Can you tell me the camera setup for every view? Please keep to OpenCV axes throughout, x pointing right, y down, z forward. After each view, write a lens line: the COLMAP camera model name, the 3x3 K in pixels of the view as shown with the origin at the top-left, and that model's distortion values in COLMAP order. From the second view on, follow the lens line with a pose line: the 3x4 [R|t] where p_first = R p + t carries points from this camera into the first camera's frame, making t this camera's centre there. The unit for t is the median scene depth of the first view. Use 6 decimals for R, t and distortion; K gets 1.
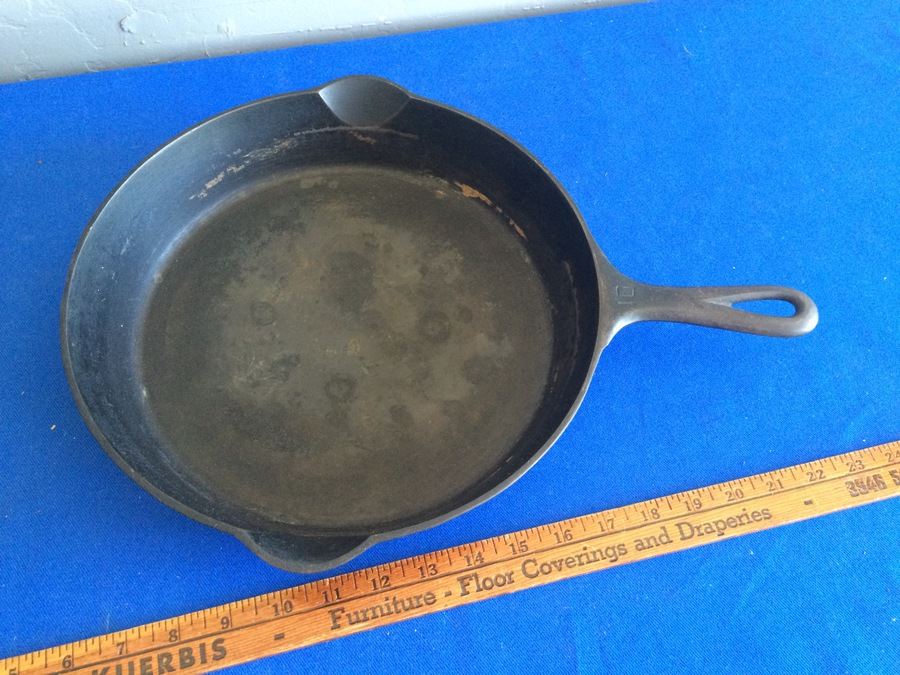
lens RADIAL K [[752.8, 0, 450.5], [0, 752.8, 334.8], [0, 0, 1]] dist [0.027146, -0.074074]
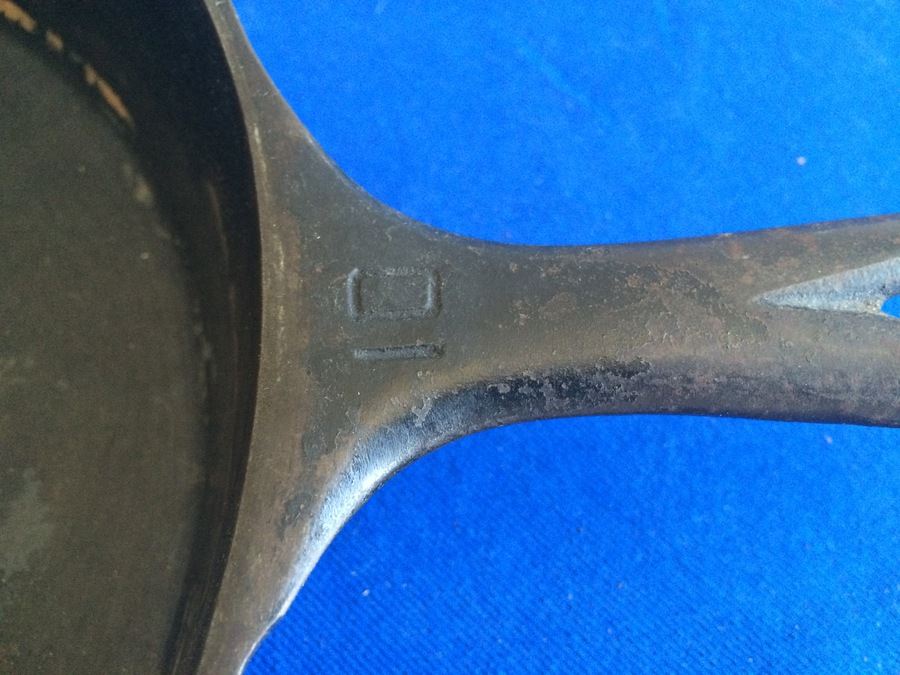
lens RADIAL K [[752.8, 0, 454.5], [0, 752.8, 340.2], [0, 0, 1]] dist [0.027146, -0.074074]
pose [[0.993868, -0.100990, 0.045024, 0.232904], [0.097762, 0.992821, 0.068911, -0.055794], [-0.051660, -0.064087, 0.996606, 0.774553]]
